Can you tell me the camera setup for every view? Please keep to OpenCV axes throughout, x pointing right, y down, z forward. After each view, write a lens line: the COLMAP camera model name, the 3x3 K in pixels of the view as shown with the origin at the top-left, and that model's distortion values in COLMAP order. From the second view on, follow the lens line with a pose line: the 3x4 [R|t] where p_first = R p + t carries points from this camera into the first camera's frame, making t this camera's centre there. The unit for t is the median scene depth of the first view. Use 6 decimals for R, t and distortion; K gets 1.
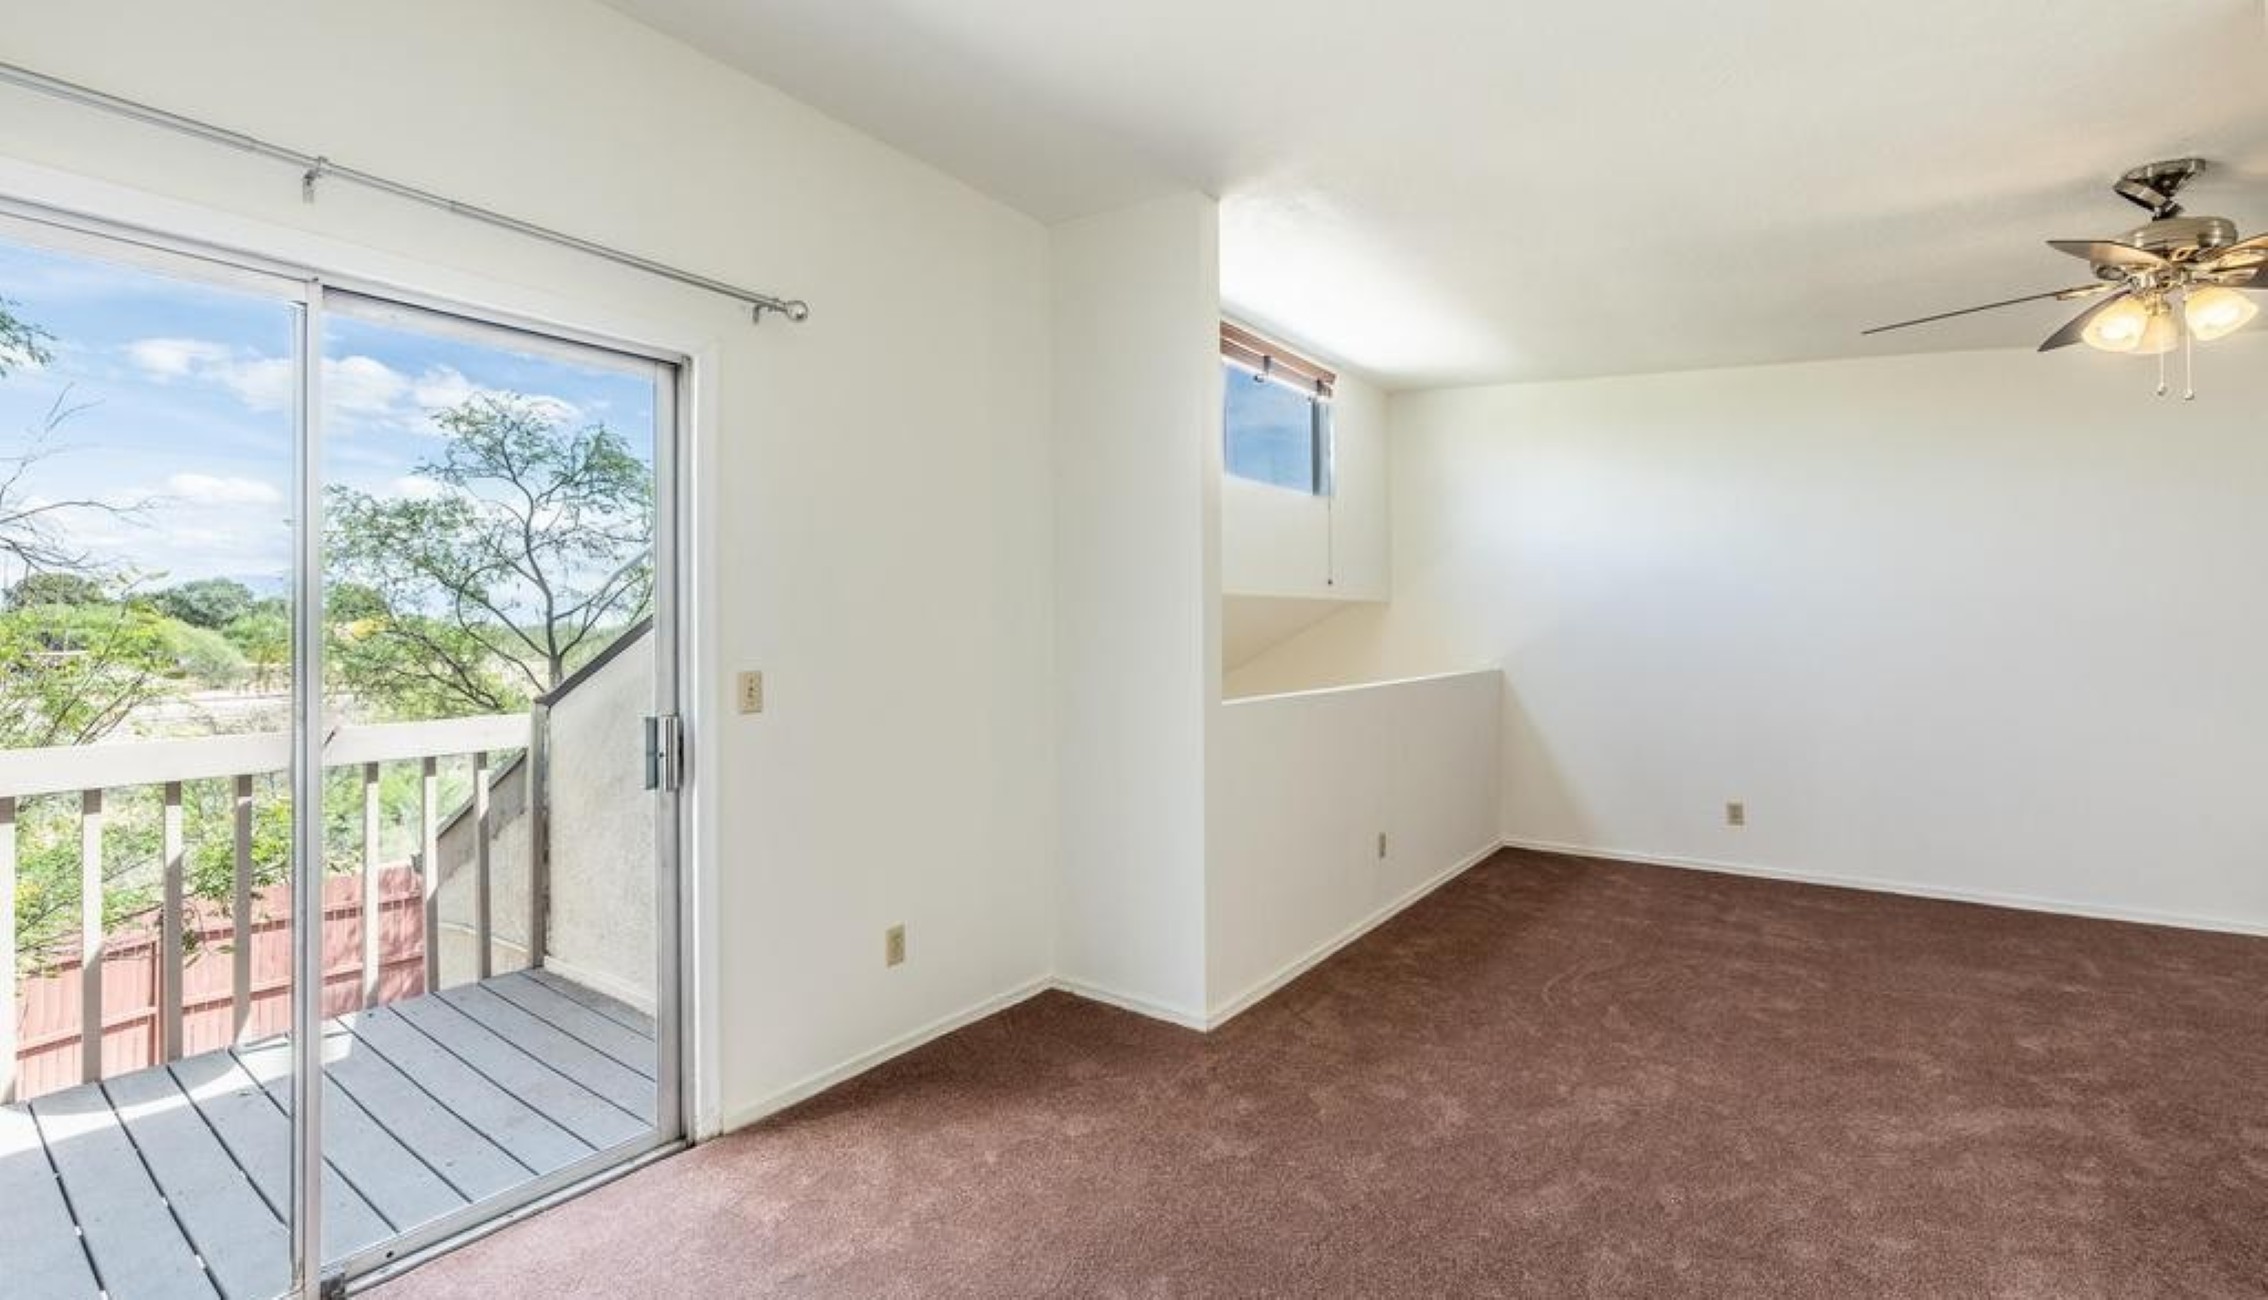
lens RADIAL K [[971.4, 0, 1133.6], [0, 971.4, 611.6], [0, 0, 1]] dist [-0.002150, -0.000023]
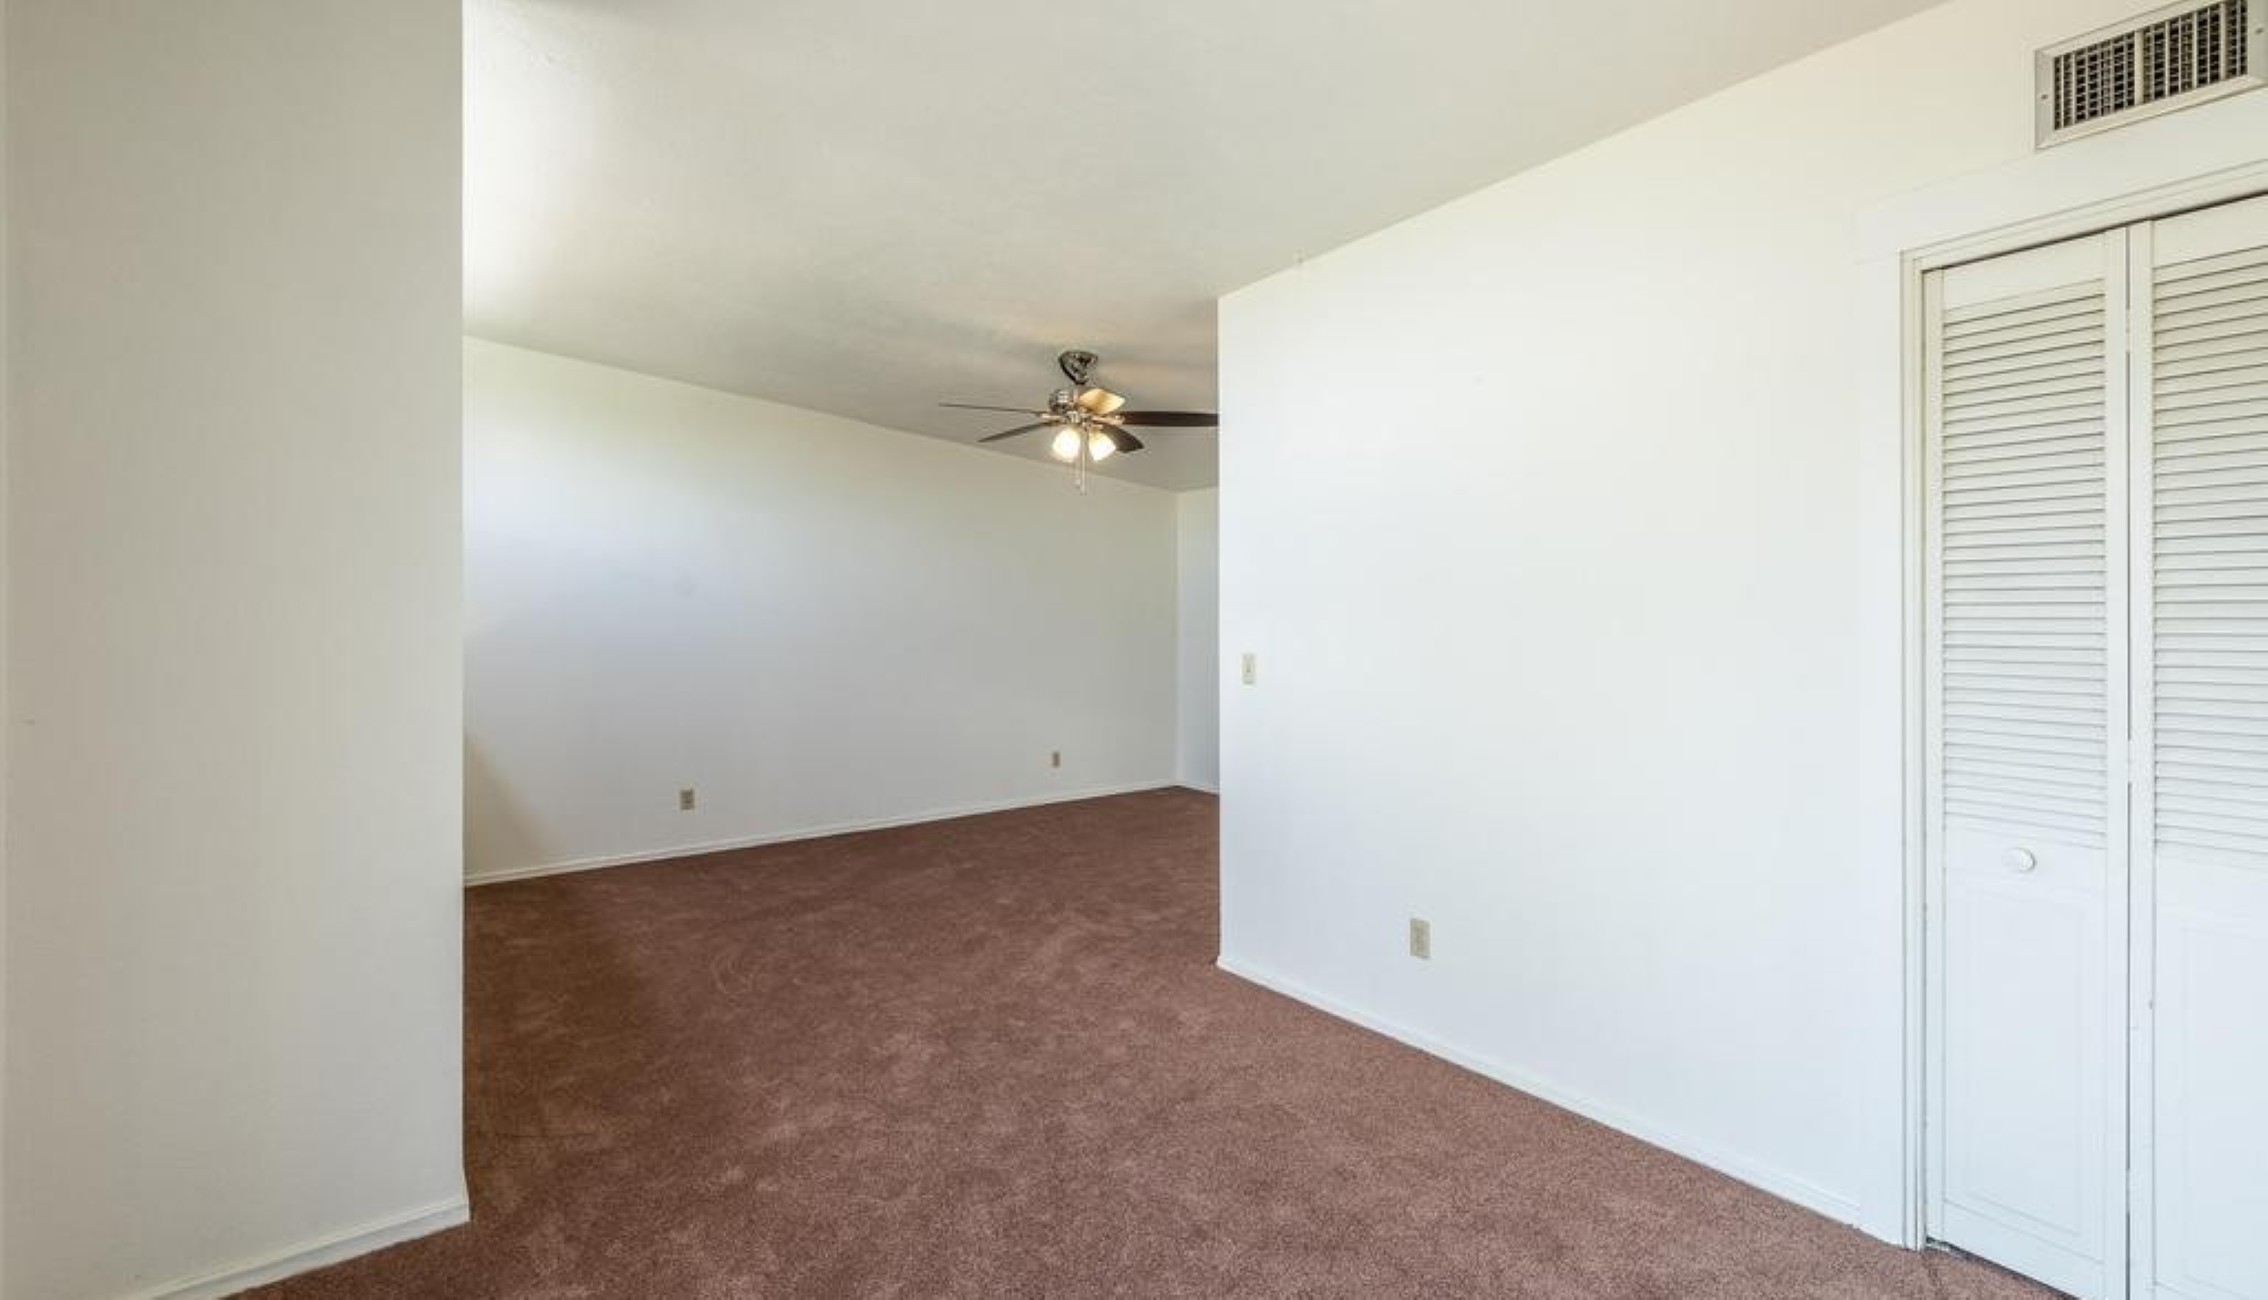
lens RADIAL K [[971.4, 0, 1133.6], [0, 971.4, 611.6], [0, 0, 1]] dist [-0.002150, -0.000023]
pose [[0.259653, 0.021330, 0.965466, -0.527483], [-0.015790, 0.999716, -0.017840, 0.022121], [-0.965573, -0.010613, 0.259916, 0.448183]]
